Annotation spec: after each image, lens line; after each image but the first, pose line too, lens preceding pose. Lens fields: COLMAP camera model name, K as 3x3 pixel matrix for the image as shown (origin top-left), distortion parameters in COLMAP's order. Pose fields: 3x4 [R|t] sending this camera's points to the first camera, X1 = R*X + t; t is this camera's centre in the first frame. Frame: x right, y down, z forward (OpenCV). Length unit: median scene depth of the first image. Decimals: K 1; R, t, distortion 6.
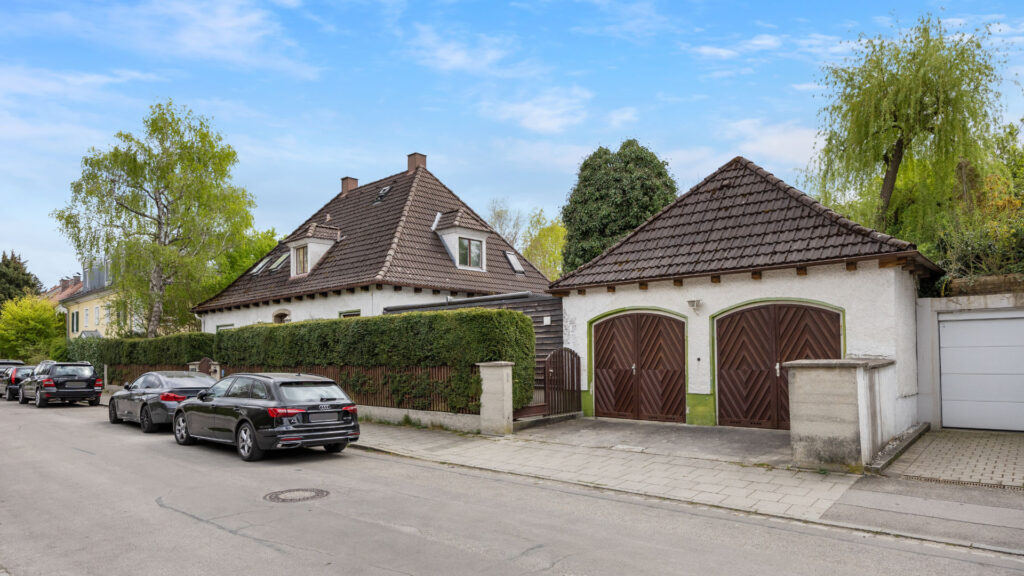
lens RADIAL K [[615.7, 0, 515.0], [0, 615.7, 314.0], [0, 0, 1]] dist [-0.006165, -0.001743]
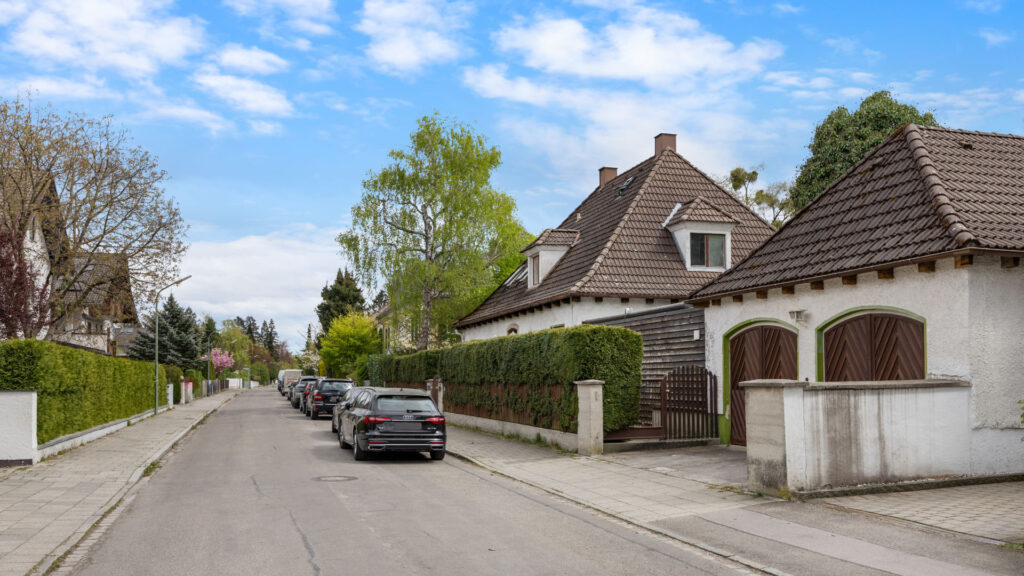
lens RADIAL K [[850.2, 0, 512.0], [0, 850.2, 288.0], [0, 0, 1]] dist [-0.007575, -0.000246]
pose [[0.857604, -0.046525, -0.512201, 0.518867], [0.029019, 0.998691, -0.042127, -0.014417], [0.513491, 0.021265, 0.857832, -0.211393]]
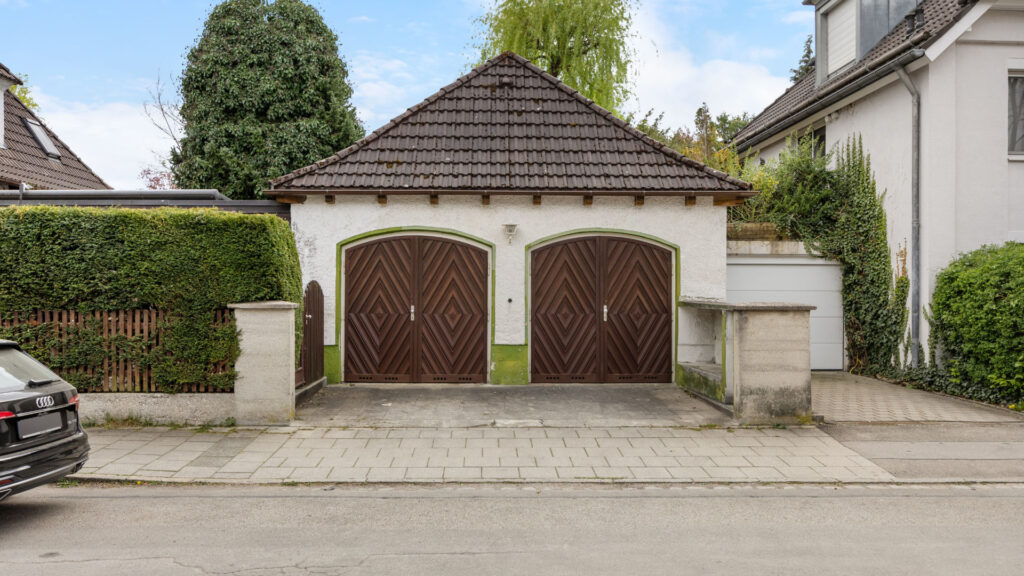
lens RADIAL K [[752.5, 0, 509.9], [0, 752.5, 269.9], [0, 0, 1]] dist [-0.009535, -0.001220]
pose [[0.732738, 0.035056, 0.679607, -0.325655], [-0.057390, 0.998298, 0.010382, 0.023397], [-0.678086, -0.046610, 0.733503, 0.281731]]
